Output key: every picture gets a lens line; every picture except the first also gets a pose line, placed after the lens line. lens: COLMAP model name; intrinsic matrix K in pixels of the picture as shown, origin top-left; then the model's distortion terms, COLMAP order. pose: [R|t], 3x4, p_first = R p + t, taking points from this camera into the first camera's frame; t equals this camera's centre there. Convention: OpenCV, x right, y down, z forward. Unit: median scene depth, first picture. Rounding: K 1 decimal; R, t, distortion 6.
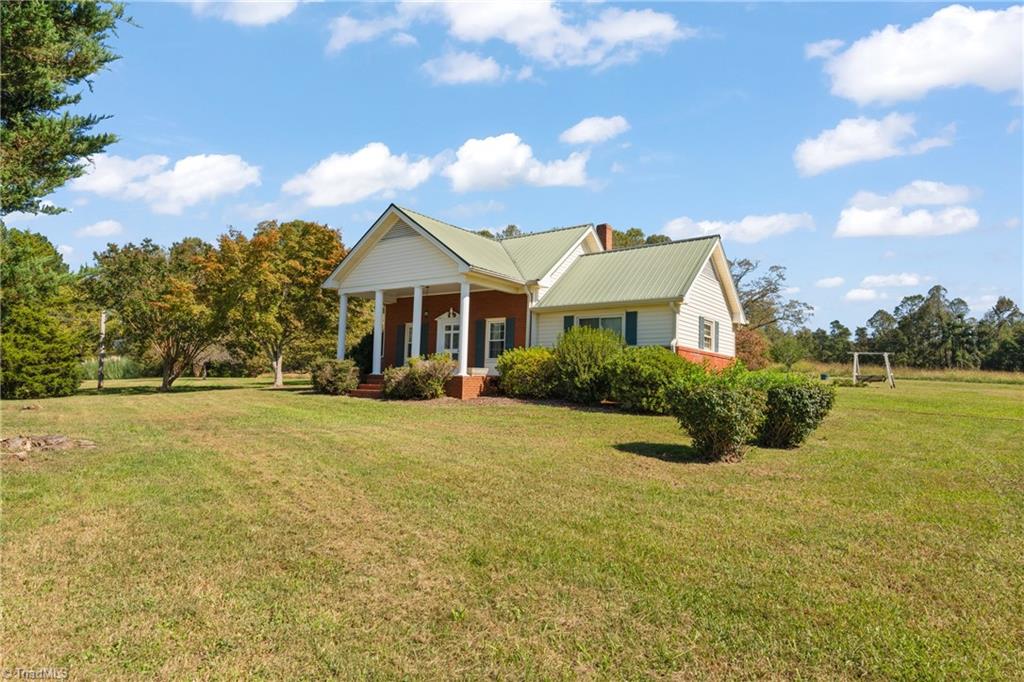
lens RADIAL K [[616.6, 0, 512.0], [0, 616.6, 341.0], [0, 0, 1]] dist [-0.003126, -0.000859]
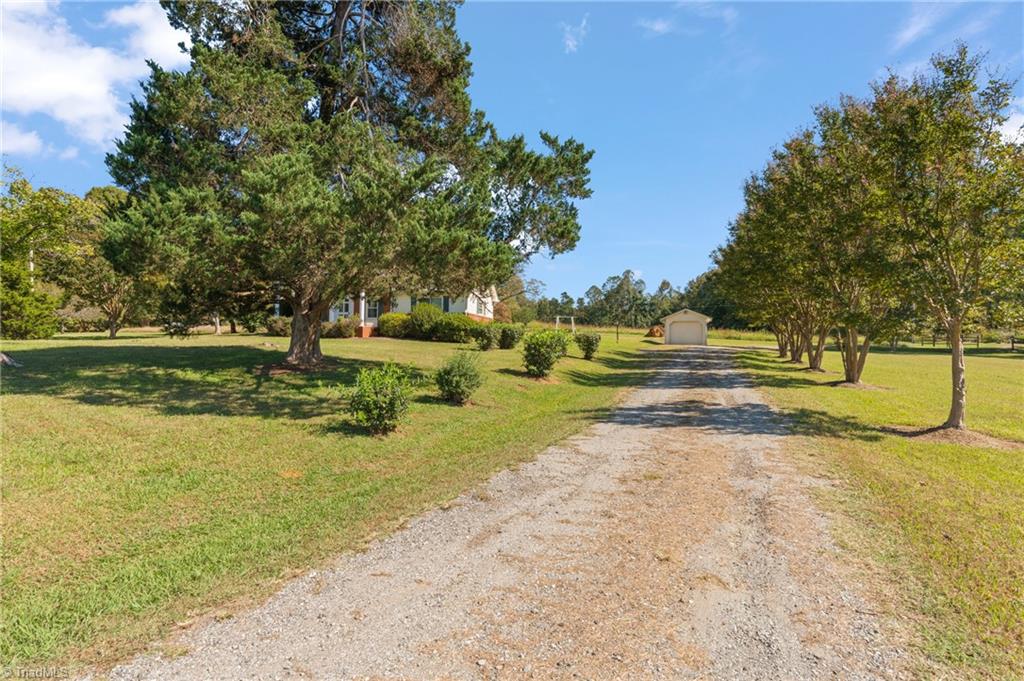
lens RADIAL K [[530.7, 0, 512.0], [0, 530.7, 340.5], [0, 0, 1]] dist [-0.001745, -0.000220]
pose [[0.928467, -0.005725, 0.371370, -0.038775], [-0.019939, 0.997671, 0.065230, -0.002678], [-0.370879, -0.067968, 0.926191, -0.109392]]
